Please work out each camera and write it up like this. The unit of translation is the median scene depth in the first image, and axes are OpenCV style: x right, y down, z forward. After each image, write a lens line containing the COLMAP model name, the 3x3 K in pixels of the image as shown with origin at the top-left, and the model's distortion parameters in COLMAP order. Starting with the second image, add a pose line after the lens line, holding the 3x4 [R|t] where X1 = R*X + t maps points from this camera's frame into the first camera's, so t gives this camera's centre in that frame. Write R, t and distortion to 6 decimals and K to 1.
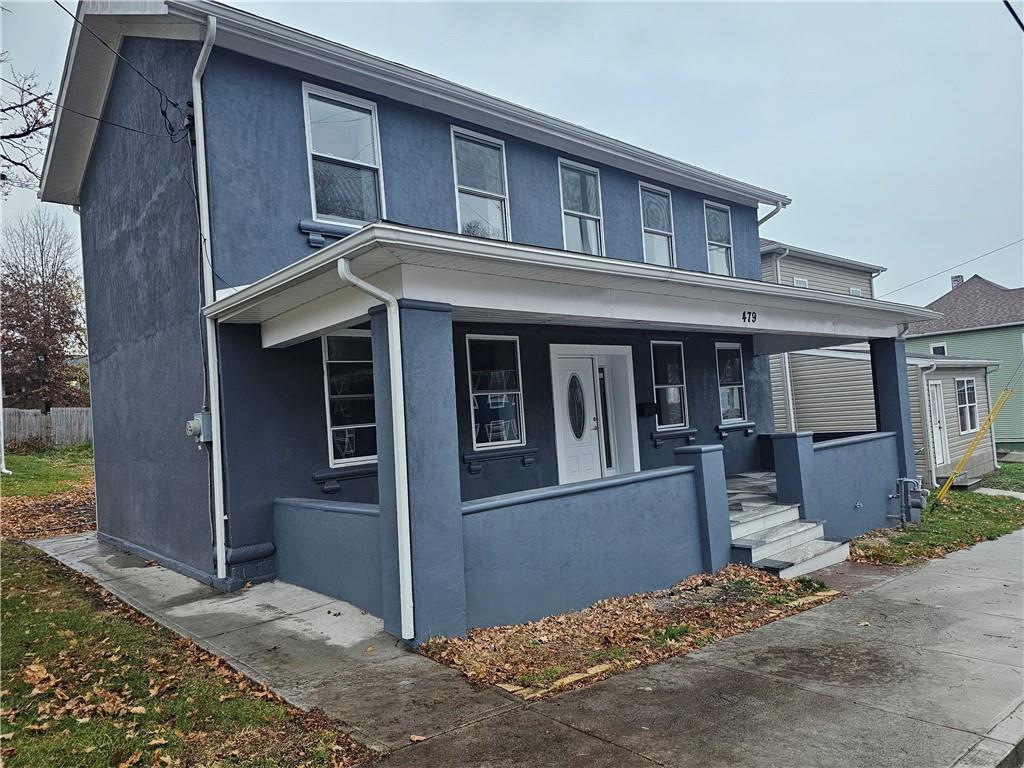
lens RADIAL K [[686.8, 0, 515.6], [0, 686.8, 403.0], [0, 0, 1]] dist [0.062808, -0.049308]
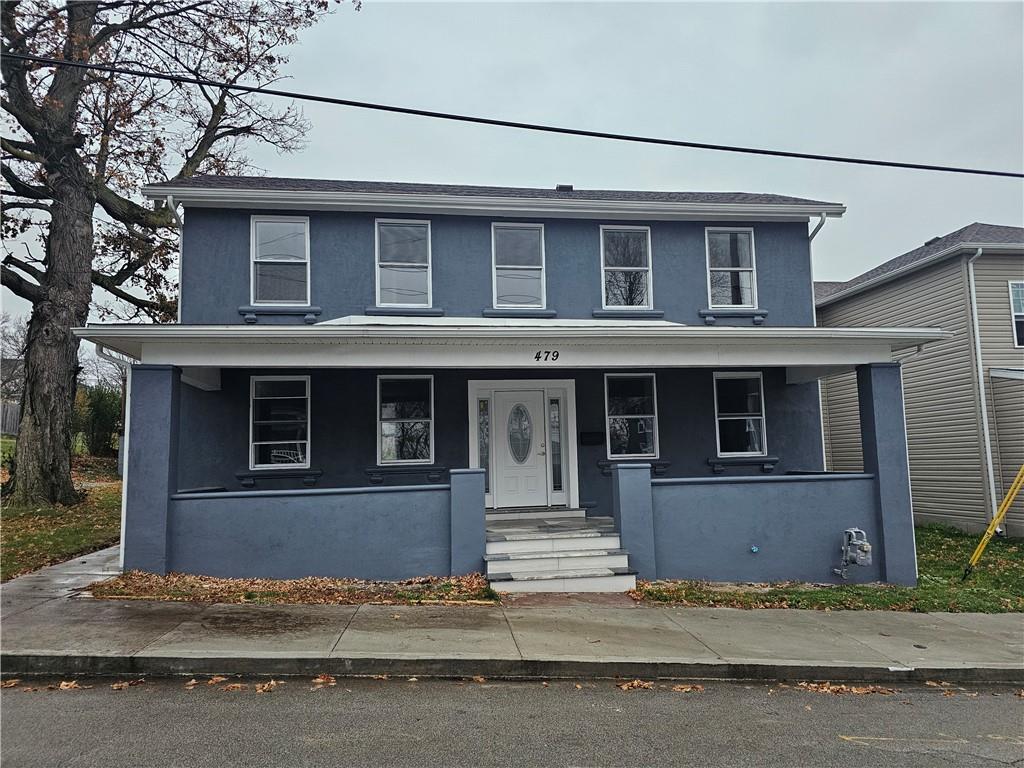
lens RADIAL K [[686.8, 0, 526.6], [0, 686.8, 402.4], [0, 0, 1]] dist [0.062808, -0.049308]
pose [[0.829583, 0.001436, -0.558381, 0.927427], [-0.021048, 0.999366, -0.028701, -0.018163], [0.557986, 0.035562, 0.829088, 0.077753]]
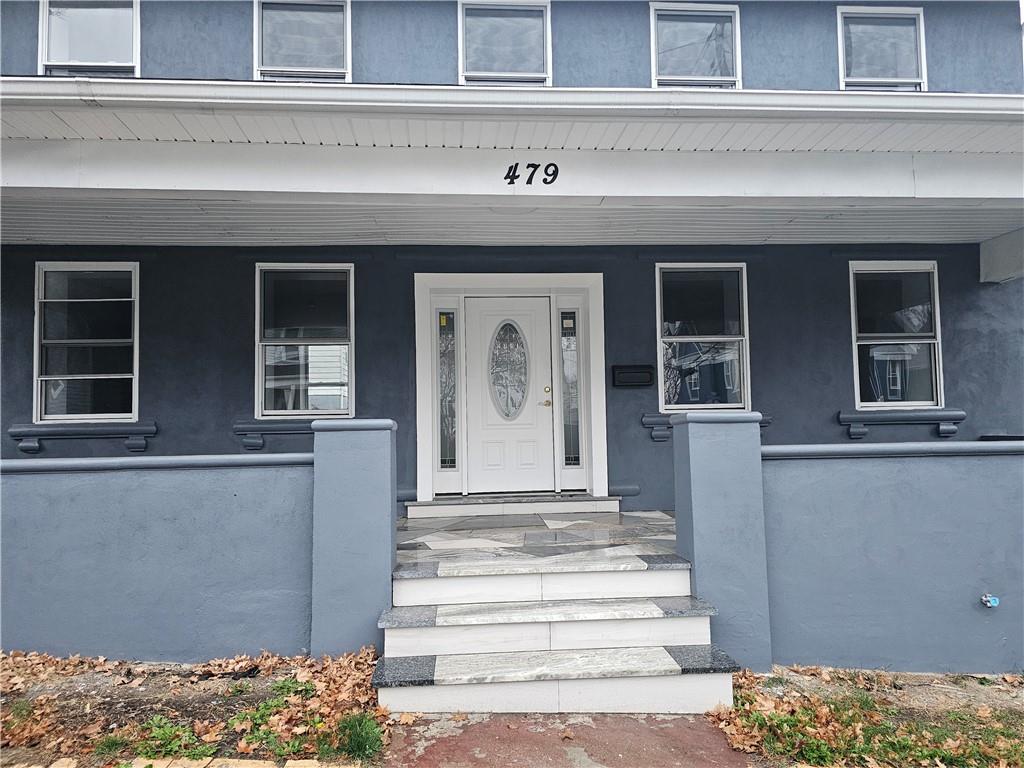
lens RADIAL K [[686.8, 0, 514.0], [0, 686.8, 399.4], [0, 0, 1]] dist [0.062808, -0.049308]
pose [[0.782665, 0.026452, -0.621880, 0.647900], [-0.024436, 0.999632, 0.011765, 0.033939], [0.621963, 0.005988, 0.783024, 0.603408]]
